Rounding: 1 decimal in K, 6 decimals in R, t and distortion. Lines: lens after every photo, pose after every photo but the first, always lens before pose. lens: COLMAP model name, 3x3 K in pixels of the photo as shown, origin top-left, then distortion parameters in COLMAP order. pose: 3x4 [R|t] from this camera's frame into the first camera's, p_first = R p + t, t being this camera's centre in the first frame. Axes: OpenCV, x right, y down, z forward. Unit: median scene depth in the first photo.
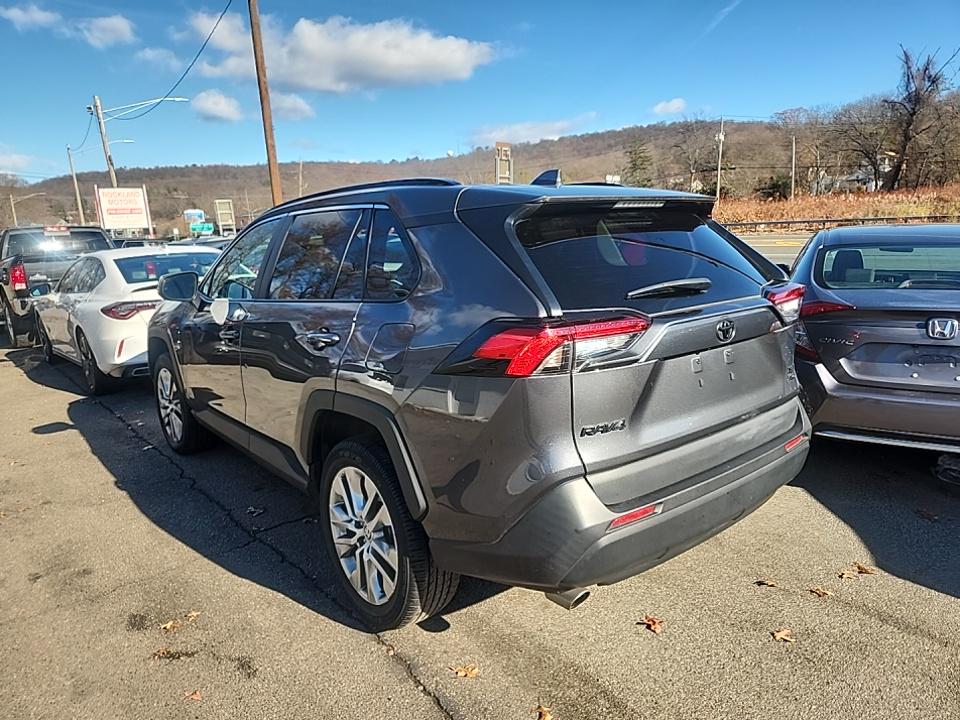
lens RADIAL K [[641.4, 0, 474.7], [0, 641.4, 358.1], [0, 0, 1]] dist [0.049185, -0.040518]
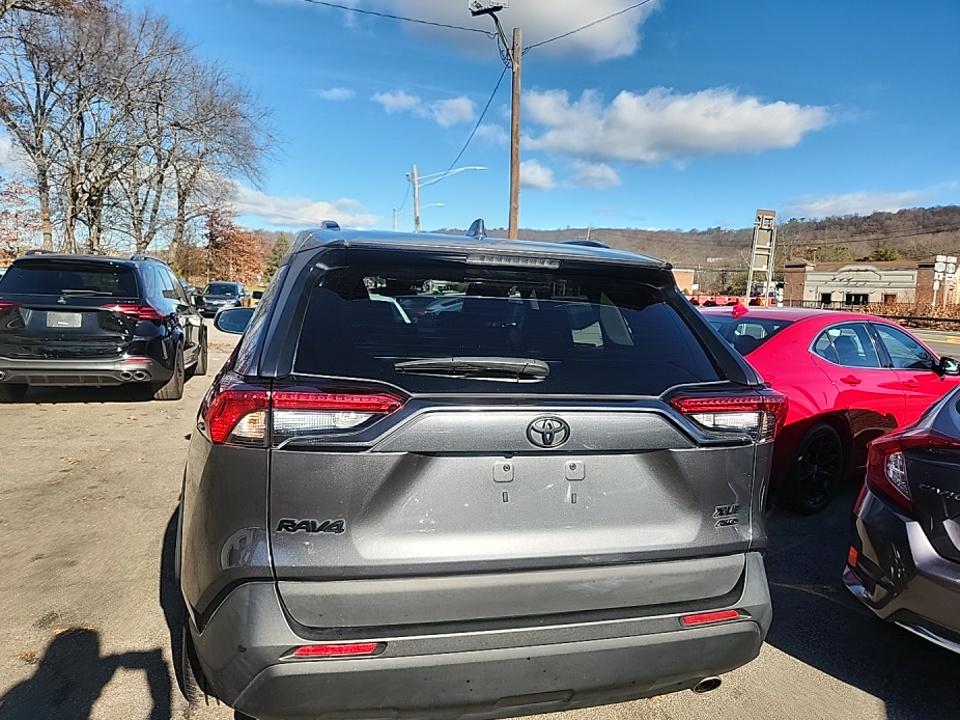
lens RADIAL K [[657.1, 0, 475.1], [0, 657.1, 371.9], [0, 0, 1]] dist [0.060204, -0.055057]
pose [[0.907654, 0.126022, -0.400354, 0.437089], [-0.158485, 0.986150, -0.048891, -0.044742], [0.388648, 0.107826, 0.915056, 0.197462]]
